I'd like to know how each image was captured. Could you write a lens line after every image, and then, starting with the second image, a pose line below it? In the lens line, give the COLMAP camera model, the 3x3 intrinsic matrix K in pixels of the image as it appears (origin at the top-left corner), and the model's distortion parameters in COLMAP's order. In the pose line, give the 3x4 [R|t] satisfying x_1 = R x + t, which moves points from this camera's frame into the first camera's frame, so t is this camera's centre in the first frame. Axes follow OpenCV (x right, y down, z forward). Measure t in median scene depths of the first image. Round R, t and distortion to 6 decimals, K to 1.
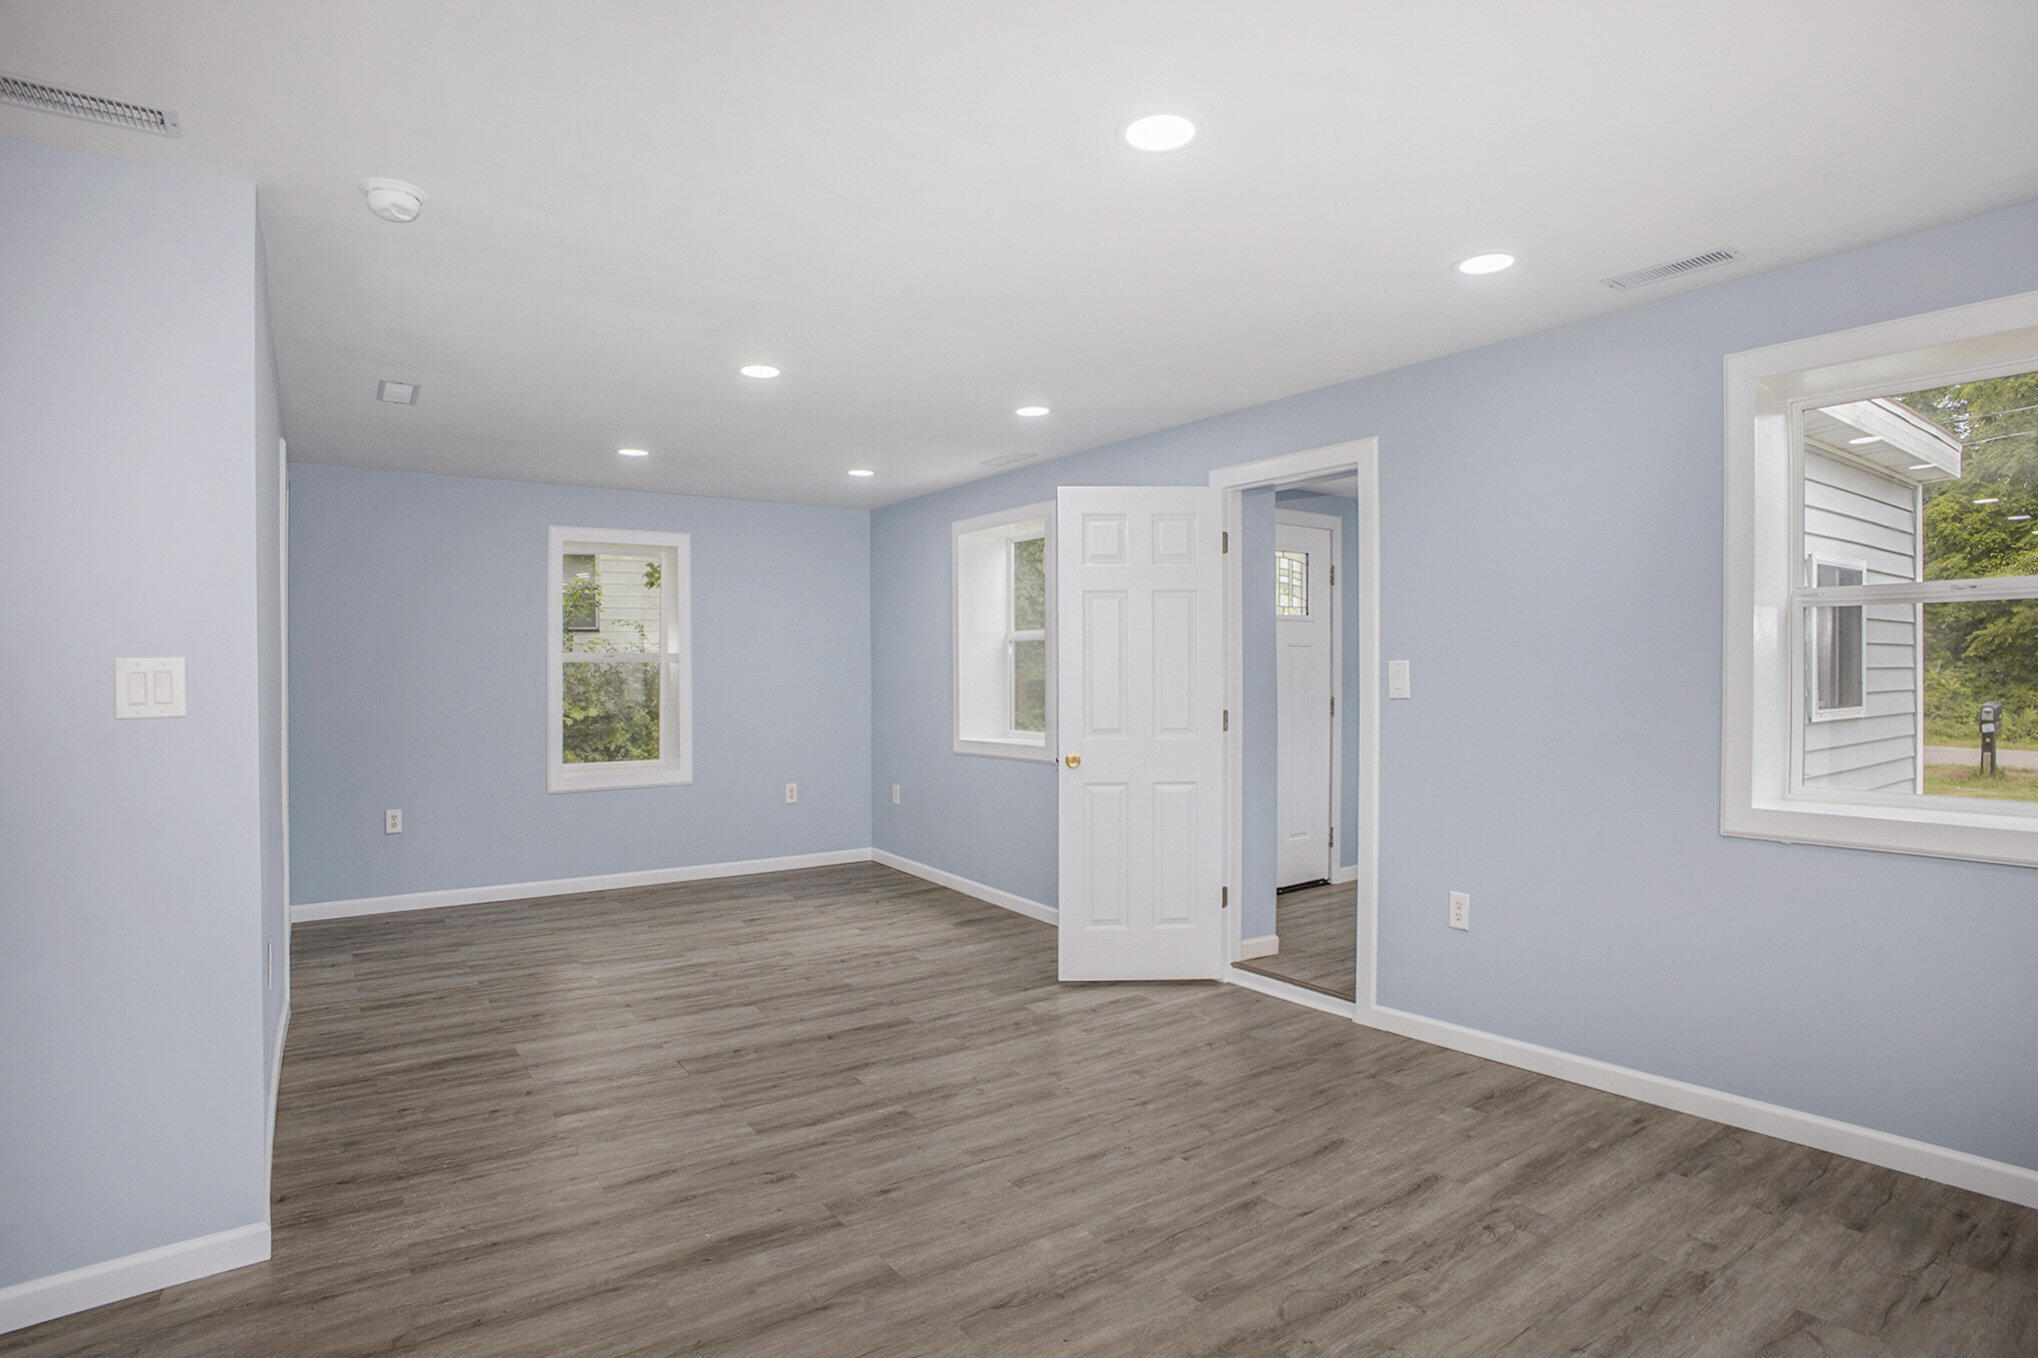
lens RADIAL K [[1097.2, 0, 1025.2], [0, 1097.2, 666.1], [0, 0, 1]] dist [-0.042604, 0.004750]
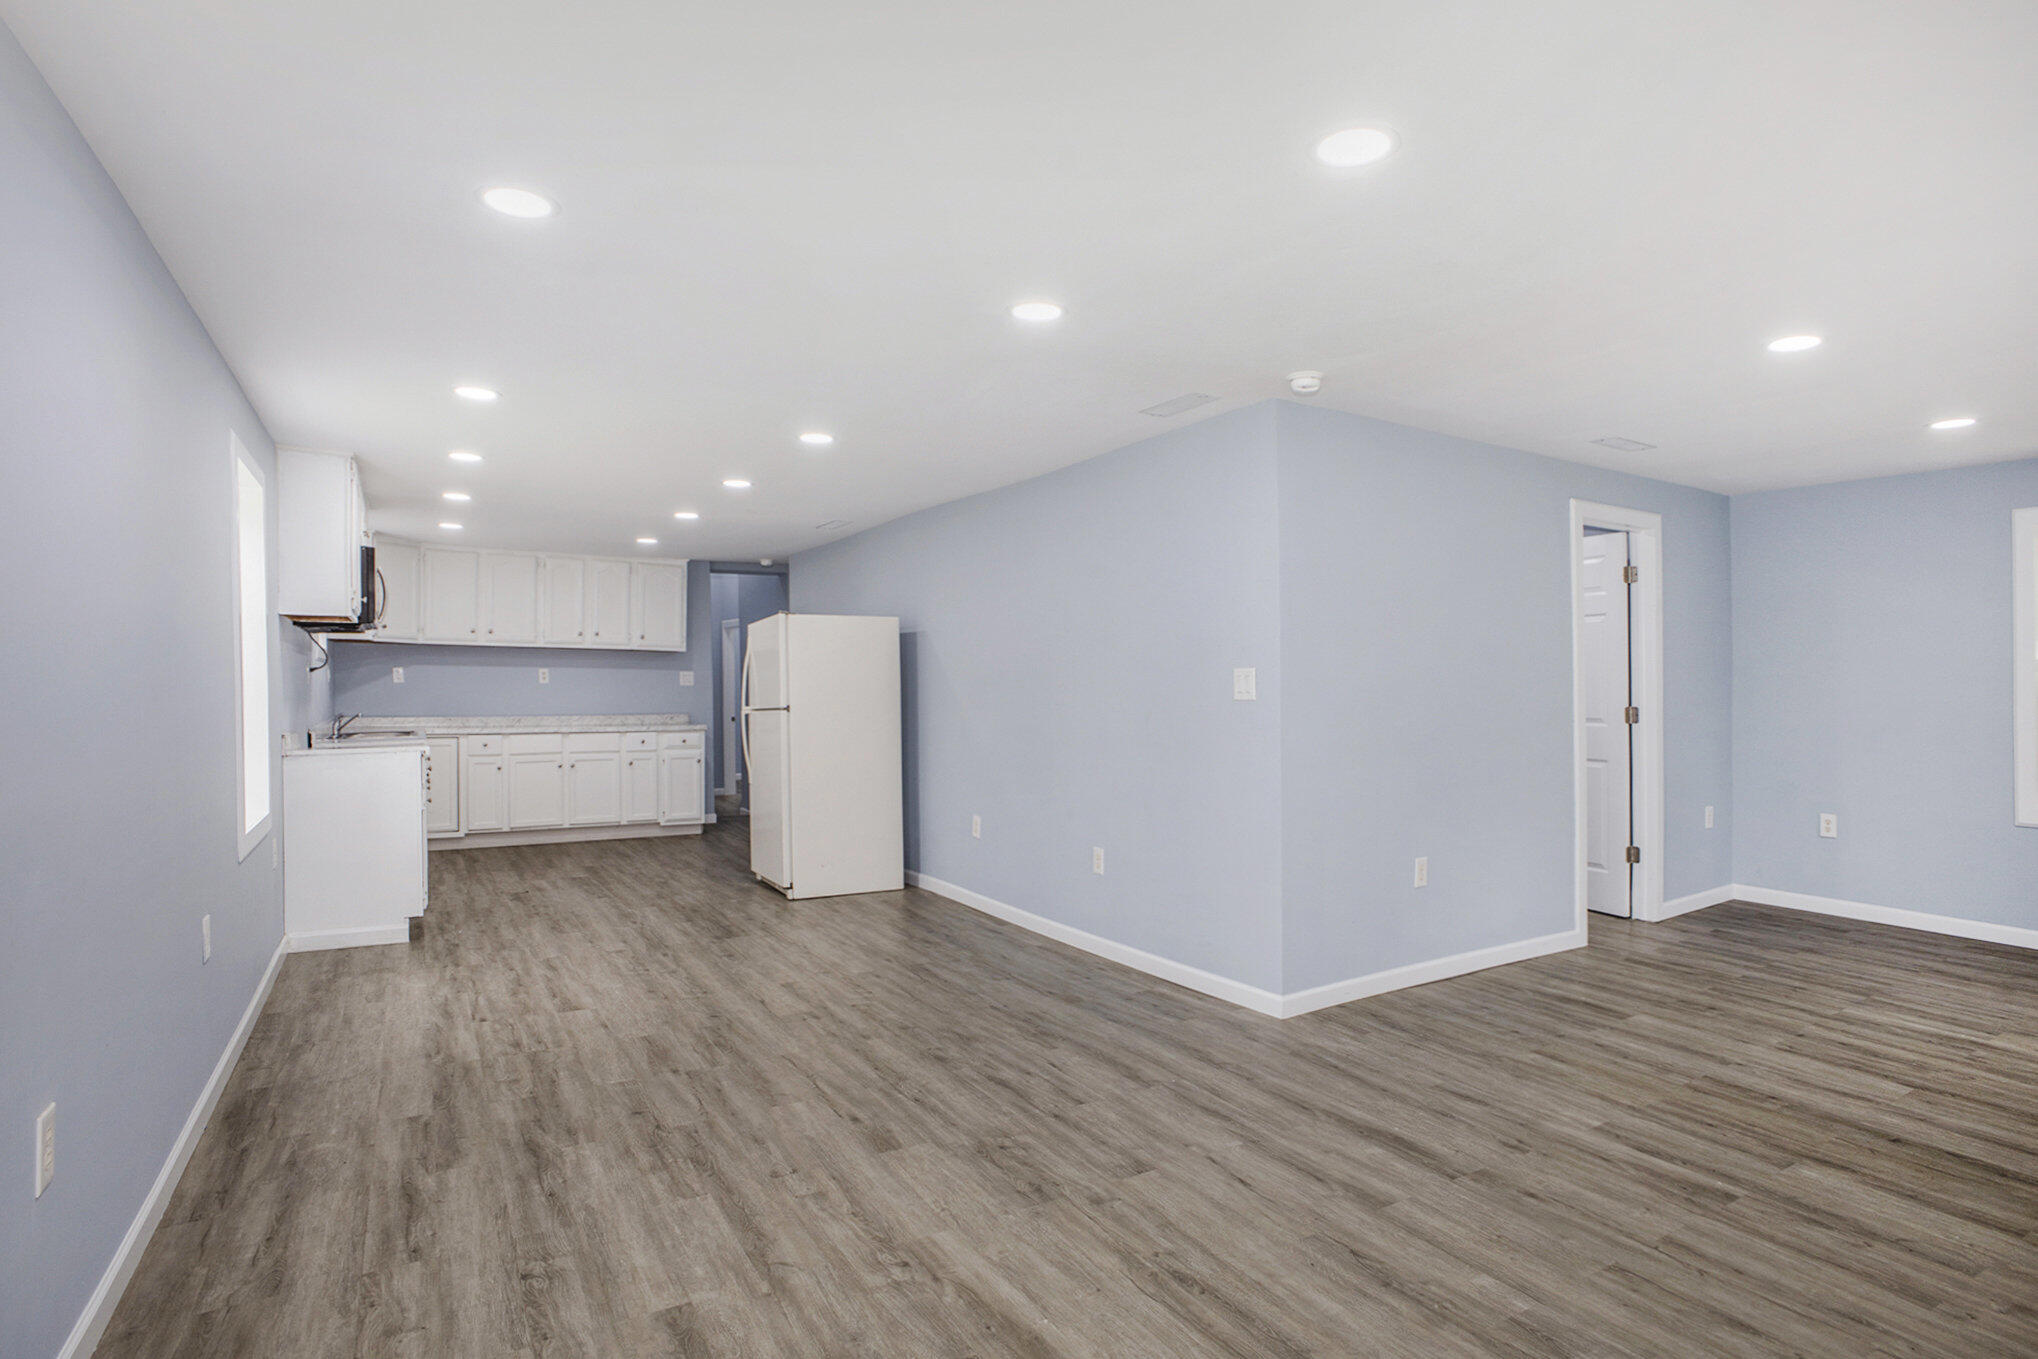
lens RADIAL K [[1097.2, 0, 1076.9], [0, 1097.2, 694.9], [0, 0, 1]] dist [-0.042604, 0.004750]
pose [[-0.034385, 0.018971, -0.999229, 0.706644], [-0.003620, 0.999811, 0.019107, 0.002510], [0.999402, 0.004274, -0.034309, 0.493403]]
